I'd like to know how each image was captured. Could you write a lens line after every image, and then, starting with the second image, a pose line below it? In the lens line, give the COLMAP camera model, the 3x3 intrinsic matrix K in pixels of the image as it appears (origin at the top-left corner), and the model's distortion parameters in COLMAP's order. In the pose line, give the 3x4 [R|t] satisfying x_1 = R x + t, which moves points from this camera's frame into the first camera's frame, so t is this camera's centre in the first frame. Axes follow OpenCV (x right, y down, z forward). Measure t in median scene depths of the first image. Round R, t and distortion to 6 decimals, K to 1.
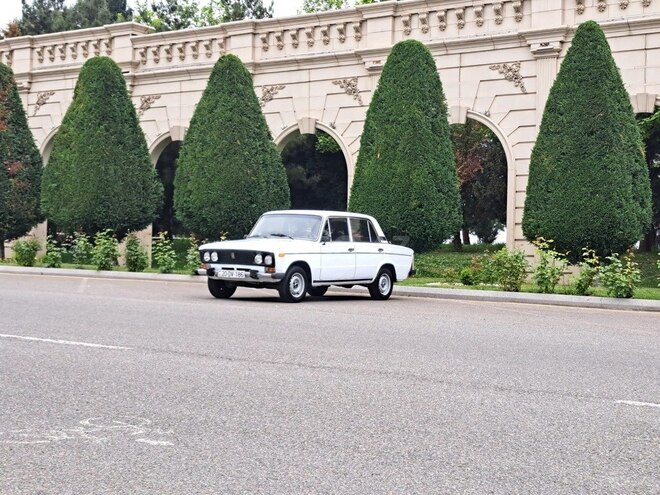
lens RADIAL K [[1074.0, 0, 341.4], [0, 1074.0, 247.4], [0, 0, 1]] dist [0.281163, -1.247450]
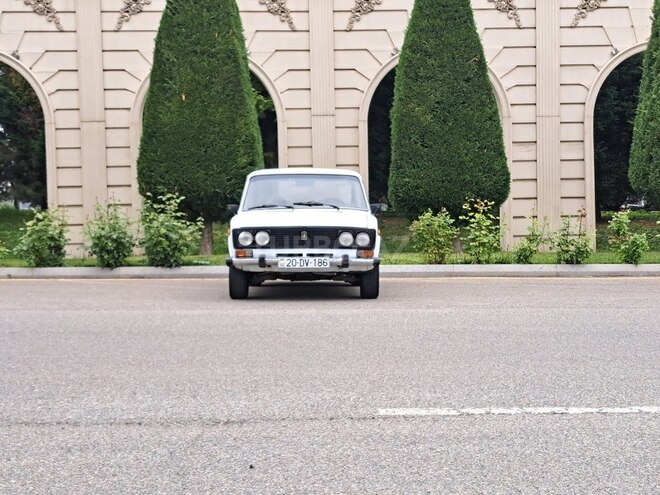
lens RADIAL K [[1077.5, 0, 342.1], [0, 1077.5, 258.8], [0, 0, 1]] dist [0.259331, -1.080423]
pose [[0.804979, -0.053781, 0.590861, -0.338096], [0.026009, 0.998125, 0.055416, -0.010274], [-0.592733, -0.029241, 0.804868, 0.306653]]
